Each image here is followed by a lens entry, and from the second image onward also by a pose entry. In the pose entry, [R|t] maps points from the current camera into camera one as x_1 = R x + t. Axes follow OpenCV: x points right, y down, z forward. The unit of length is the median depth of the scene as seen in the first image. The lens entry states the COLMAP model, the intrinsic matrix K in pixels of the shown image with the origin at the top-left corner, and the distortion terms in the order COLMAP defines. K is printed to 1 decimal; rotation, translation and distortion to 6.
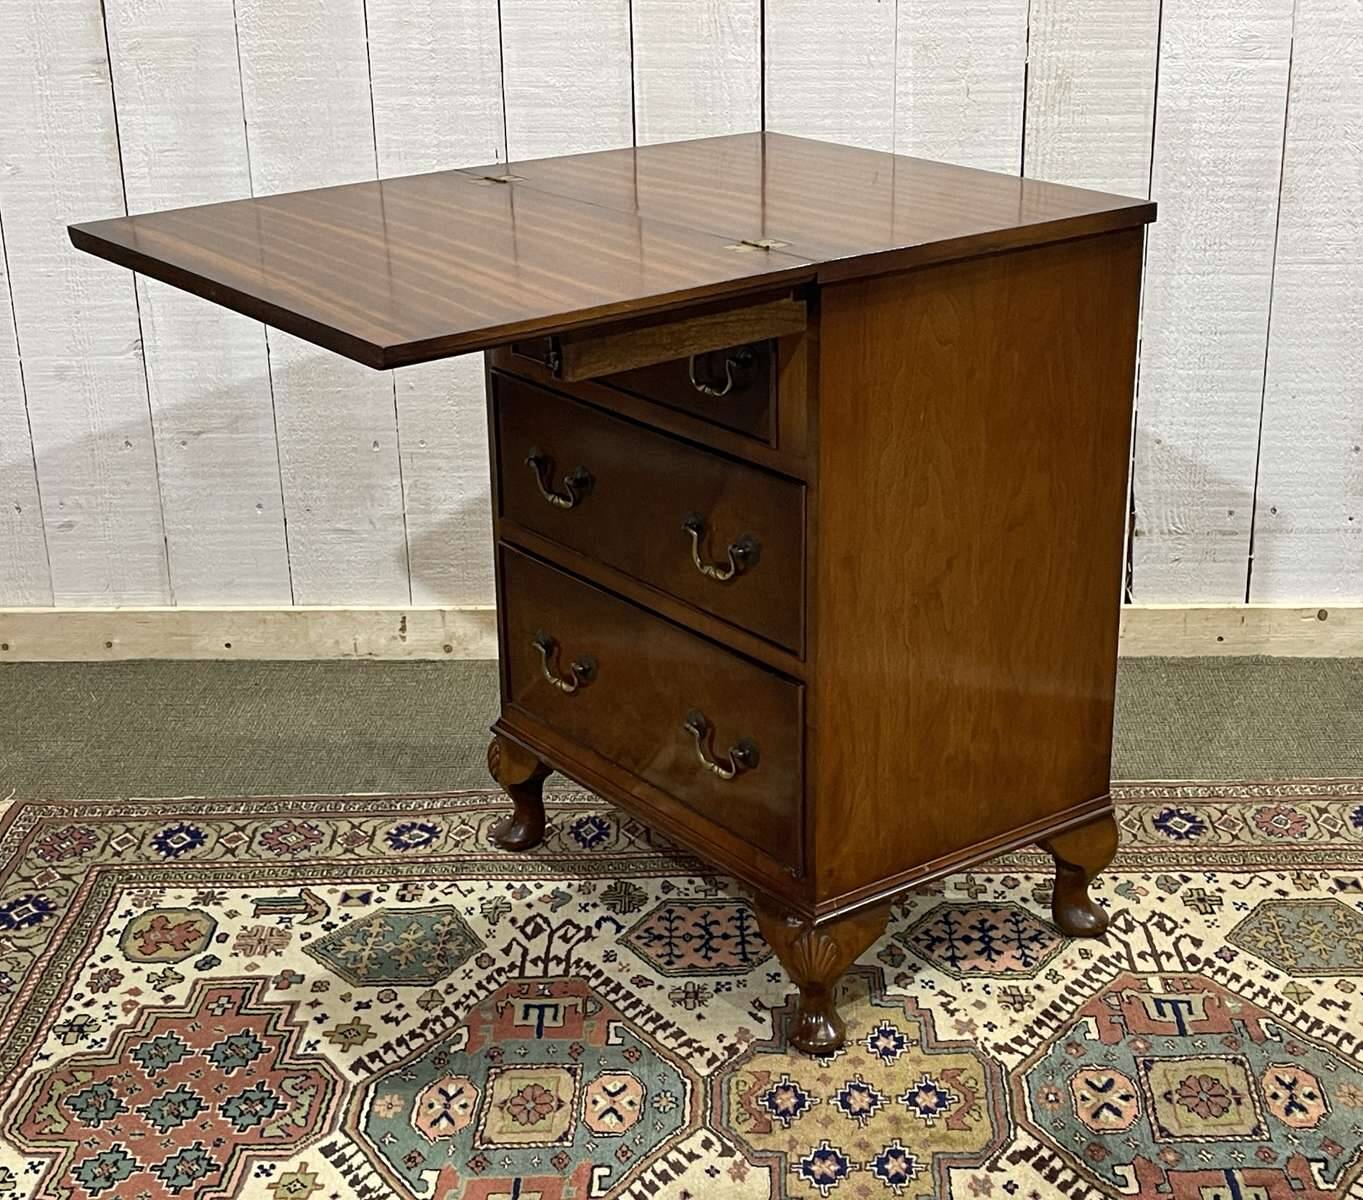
lens RADIAL K [[2227.9, 0, 744.3], [0, 2227.9, 608.6], [0, 0, 1]] dist [0.157426, -0.570084]
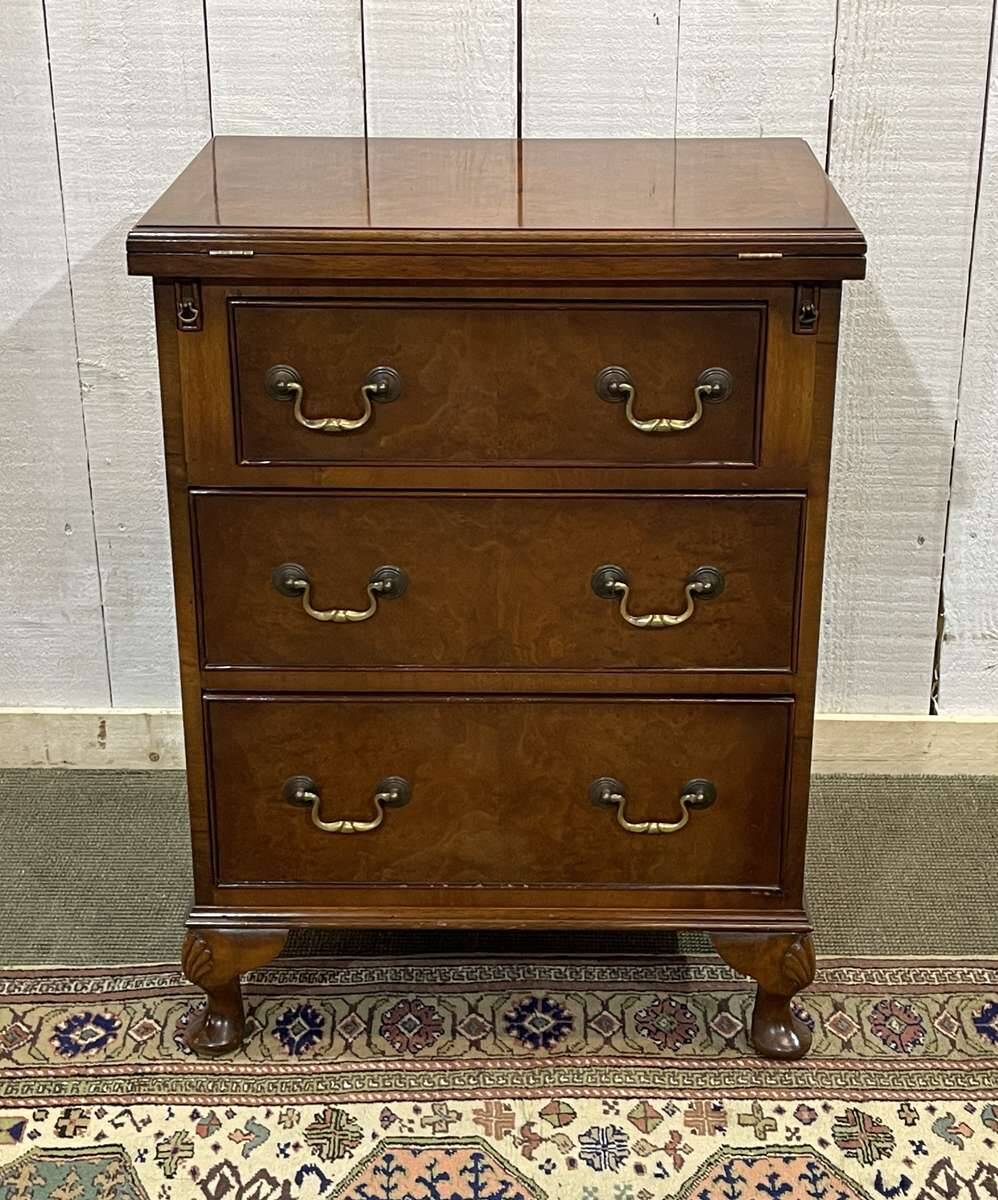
lens RADIAL K [[2019.6, 0, 550.0], [0, 2019.6, 594.7], [0, 0, 1]] dist [0.117444, -0.400457]
pose [[0.999863, 0.010250, 0.012993, 0.013539], [-0.010724, 0.999259, 0.036974, -0.096178], [-0.012605, -0.037108, 0.999232, 0.264569]]
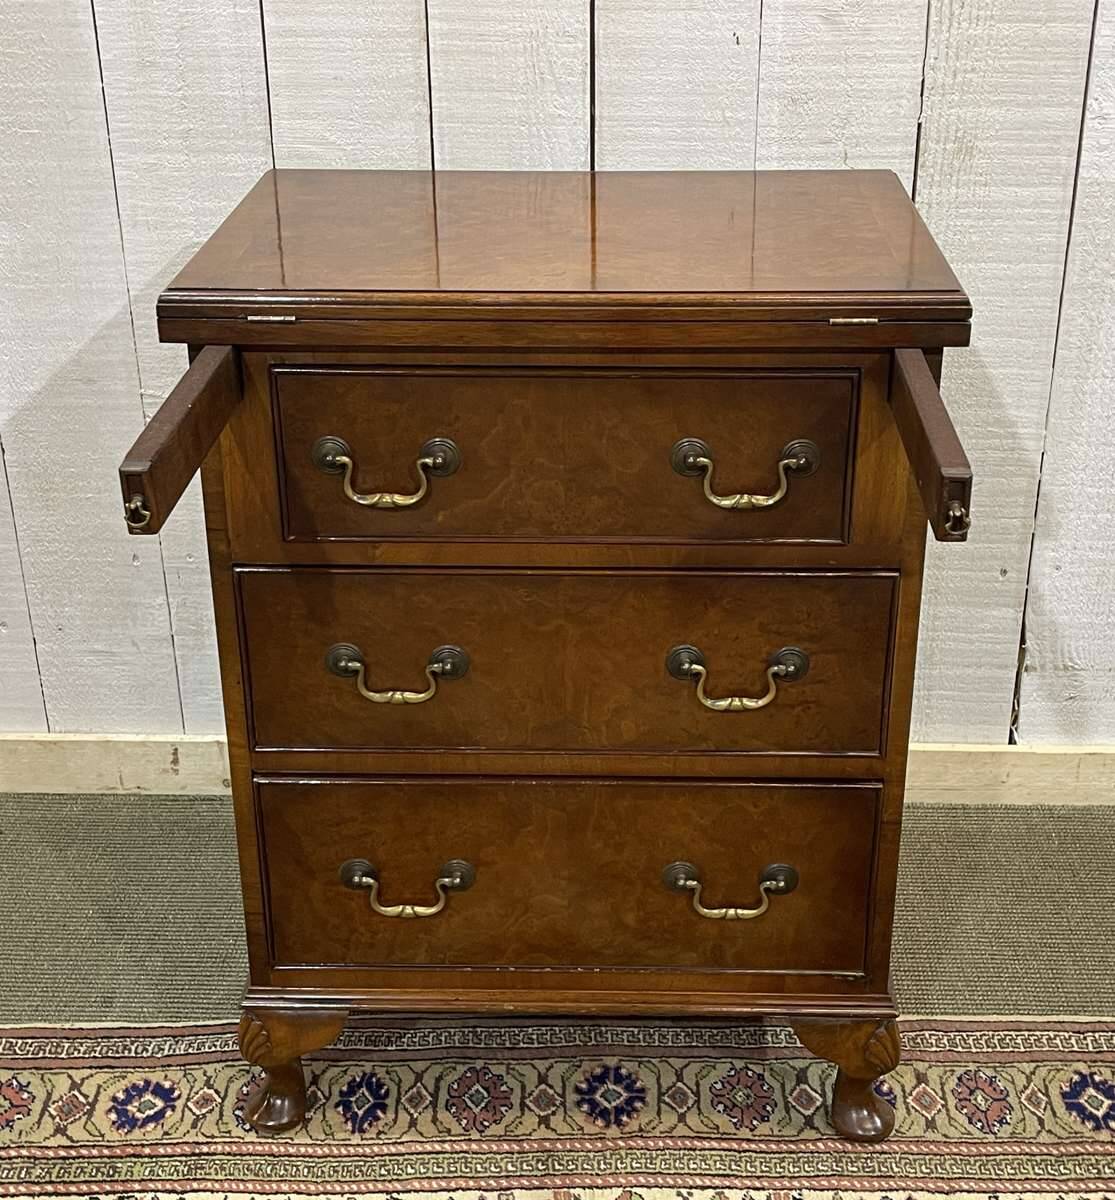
lens RADIAL K [[1783.6, 0, 600.3], [0, 1783.6, 595.4], [0, 0, 1]] dist [0.065344, -0.154611]
pose [[0.999931, 0.011319, -0.003114, 0.017334], [-0.011008, 0.996203, 0.086366, -0.146985], [0.004080, -0.086326, 0.996259, 0.395347]]
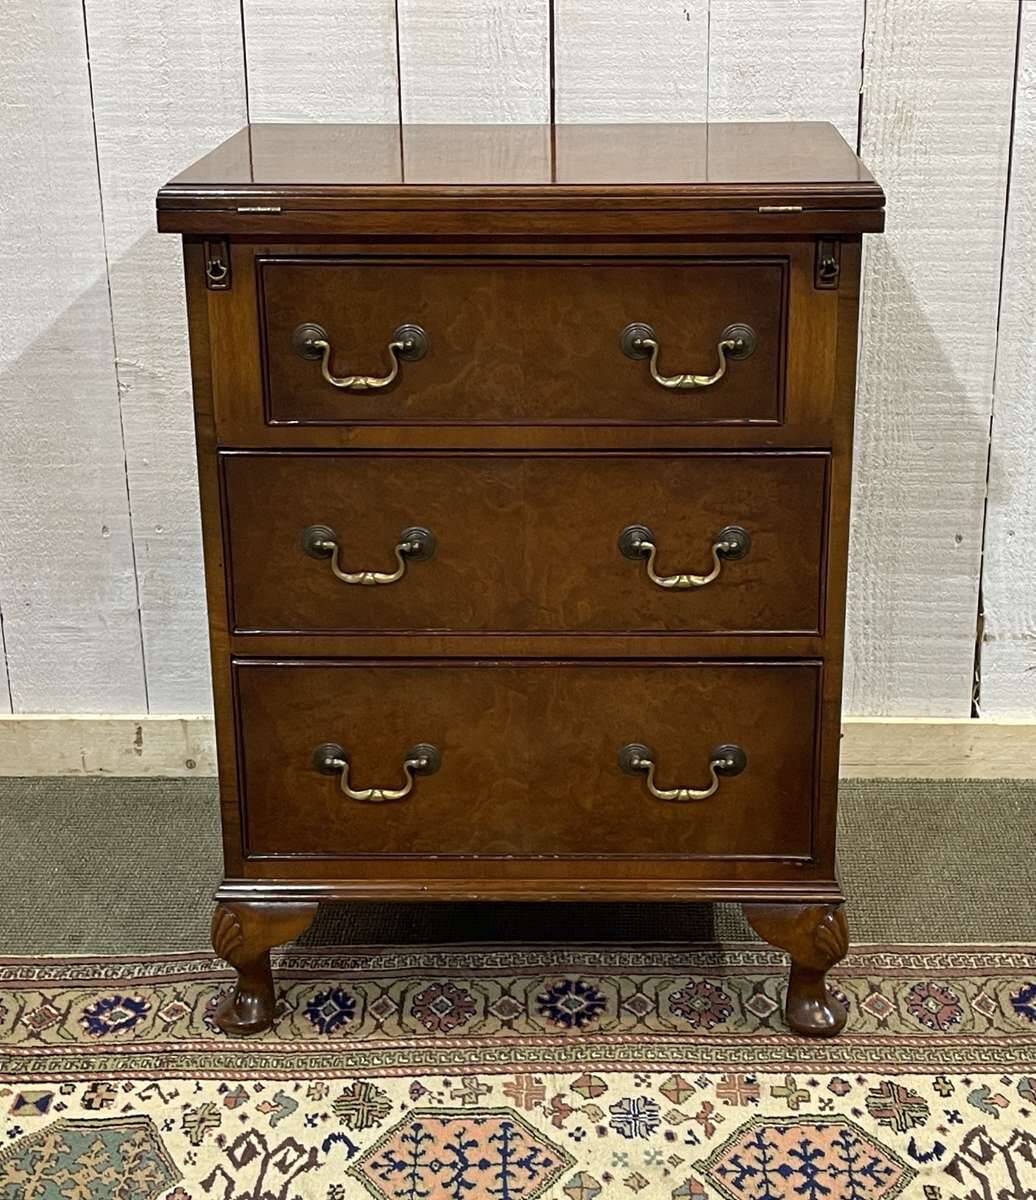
lens RADIAL K [[2067.0, 0, 598.2], [0, 2067.0, 603.7], [0, 0, 1]] dist [0.116349, -0.390657]
pose [[0.999972, 0.006472, 0.003662, 0.027685], [-0.006415, 0.999860, -0.015455, -0.041399], [-0.003762, 0.015431, 0.999874, 0.244431]]
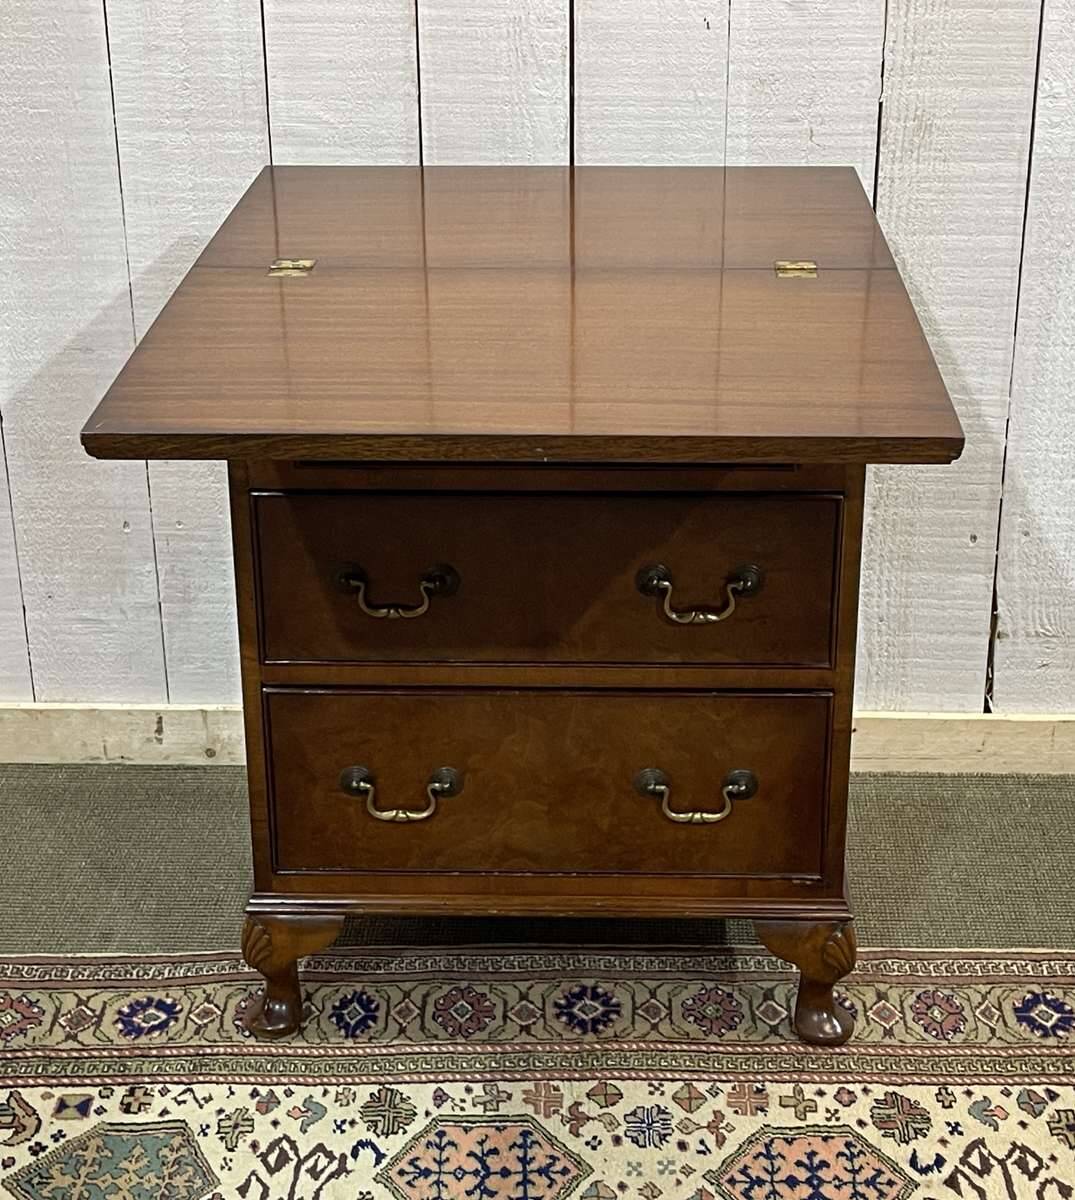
lens RADIAL K [[2216.1, 0, 573.1], [0, 2216.1, 604.2], [0, 0, 1]] dist [0.142521, -0.518835]
pose [[0.999881, 0.011611, -0.010133, 0.022594], [-0.011173, 0.999046, 0.042214, -0.099477], [0.010614, -0.042096, 0.999057, 0.165137]]
